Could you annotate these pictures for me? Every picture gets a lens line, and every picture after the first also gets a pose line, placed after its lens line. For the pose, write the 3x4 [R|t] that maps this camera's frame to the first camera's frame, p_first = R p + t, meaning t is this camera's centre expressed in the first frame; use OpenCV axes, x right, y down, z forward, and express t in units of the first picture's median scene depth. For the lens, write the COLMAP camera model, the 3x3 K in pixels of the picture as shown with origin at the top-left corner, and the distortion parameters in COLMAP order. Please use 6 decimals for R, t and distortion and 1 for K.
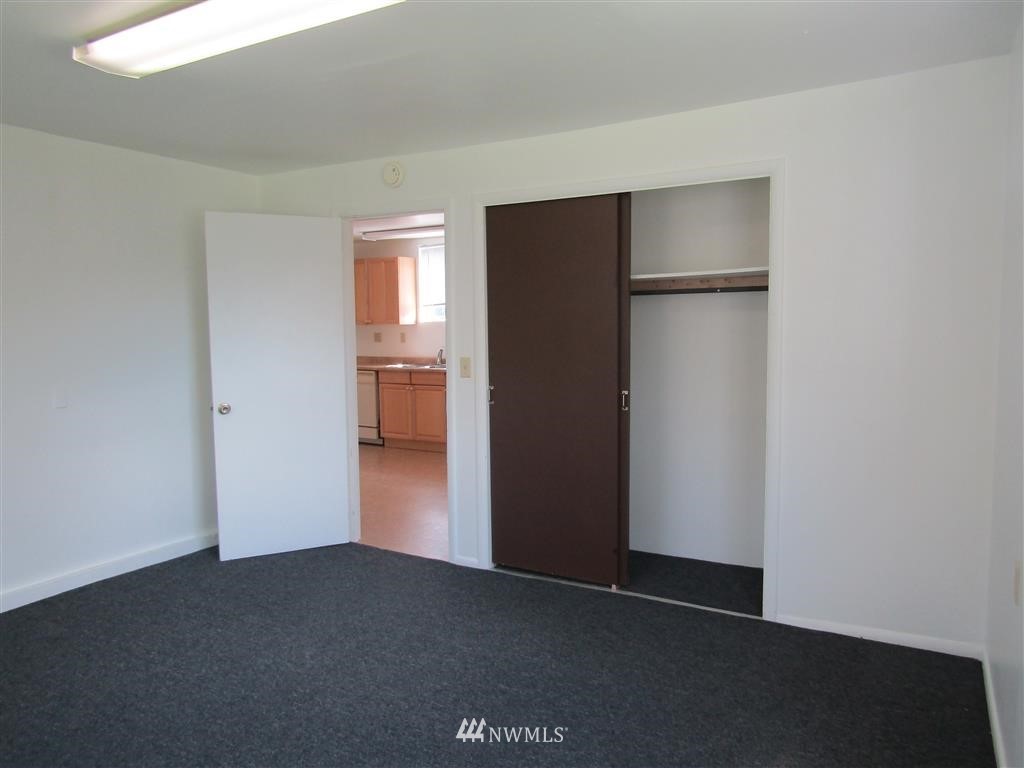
lens RADIAL K [[719.2, 0, 512.8], [0, 719.2, 381.2], [0, 0, 1]] dist [-0.023982, 0.016786]
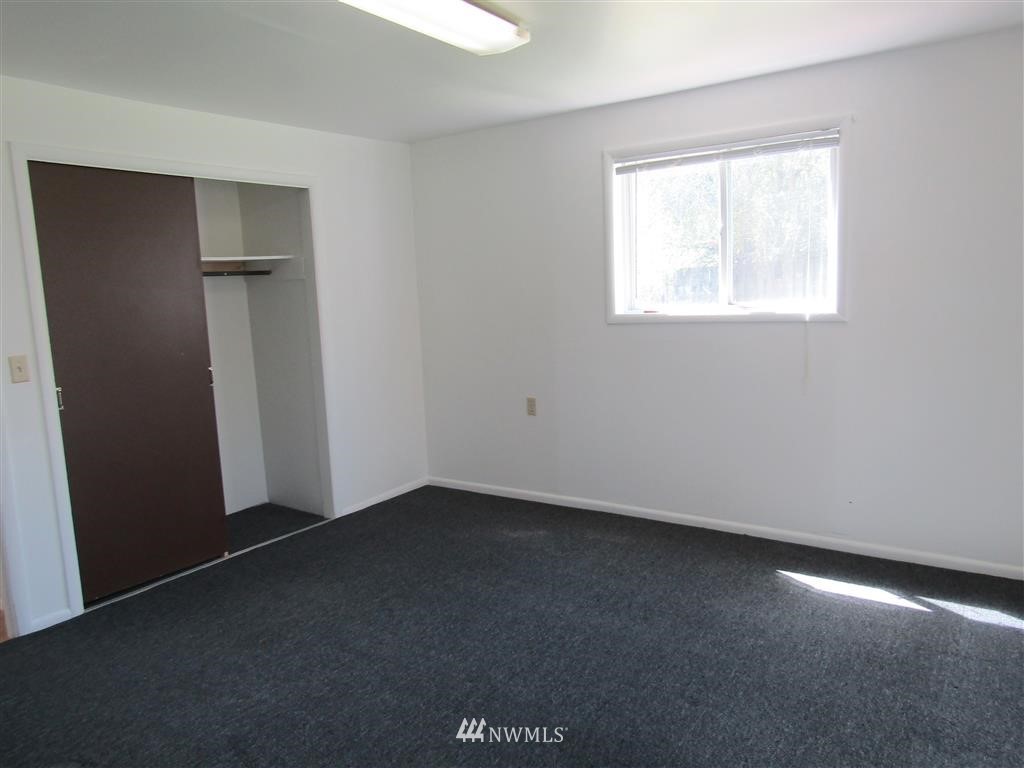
lens RADIAL K [[719.2, 0, 512.8], [0, 719.2, 381.2], [0, 0, 1]] dist [-0.023982, 0.016786]
pose [[0.092888, -0.123723, 0.987960, -0.849452], [0.124457, 0.985910, 0.111765, -0.028971], [-0.987867, 0.112577, 0.106978, 0.456401]]
